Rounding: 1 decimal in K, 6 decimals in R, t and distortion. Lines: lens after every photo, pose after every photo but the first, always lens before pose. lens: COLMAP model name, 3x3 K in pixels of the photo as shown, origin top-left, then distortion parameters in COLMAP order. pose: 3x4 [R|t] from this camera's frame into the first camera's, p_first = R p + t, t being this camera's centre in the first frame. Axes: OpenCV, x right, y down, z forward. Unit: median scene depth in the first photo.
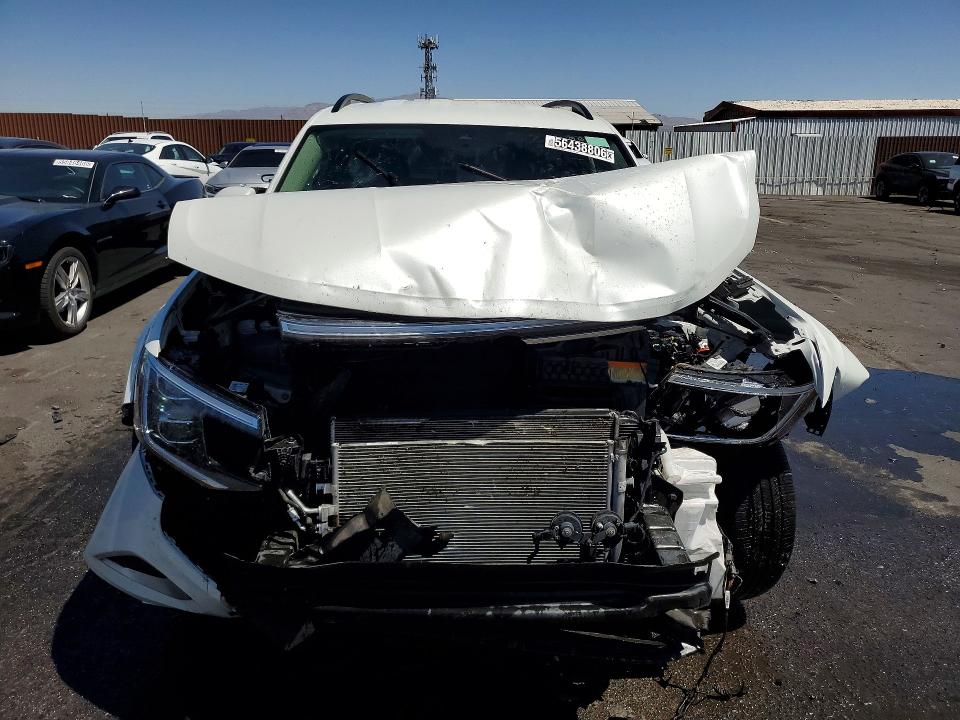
lens RADIAL K [[774.5, 0, 480.0], [0, 774.5, 360.0], [0, 0, 1]] dist [0.000529, 0.003211]
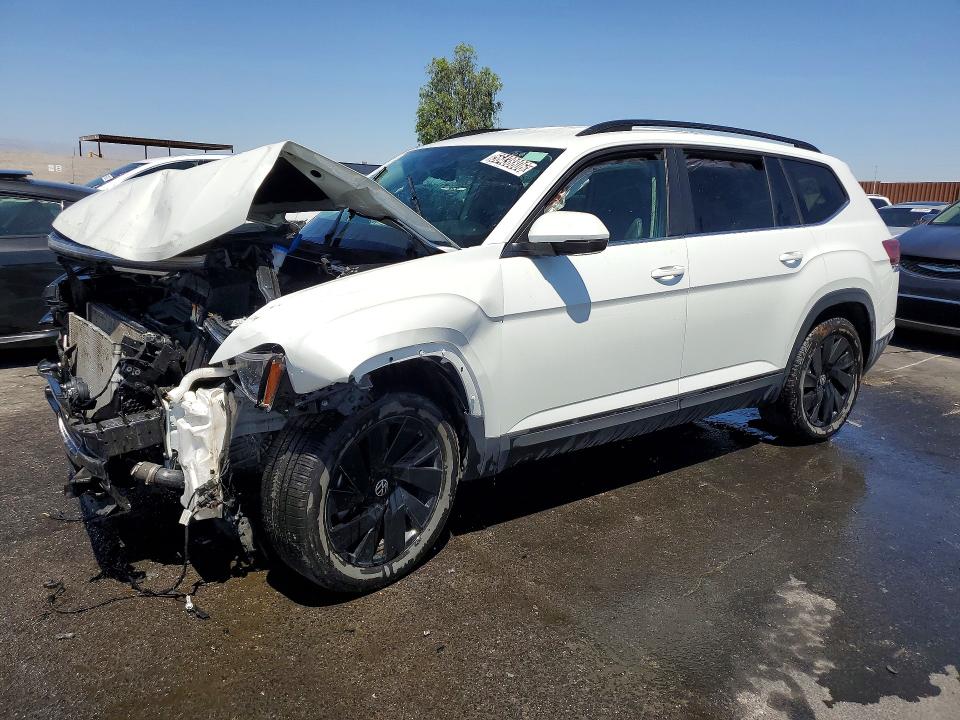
lens RADIAL K [[757.3, 0, 480.0], [0, 757.3, 360.0], [0, 0, 1]] dist [-0.000920, 0.001827]
pose [[0.538955, 0.193014, -0.819923, 0.839063], [-0.258344, 0.964358, 0.057199, -0.059107], [0.801740, 0.180994, 0.569609, 0.380423]]
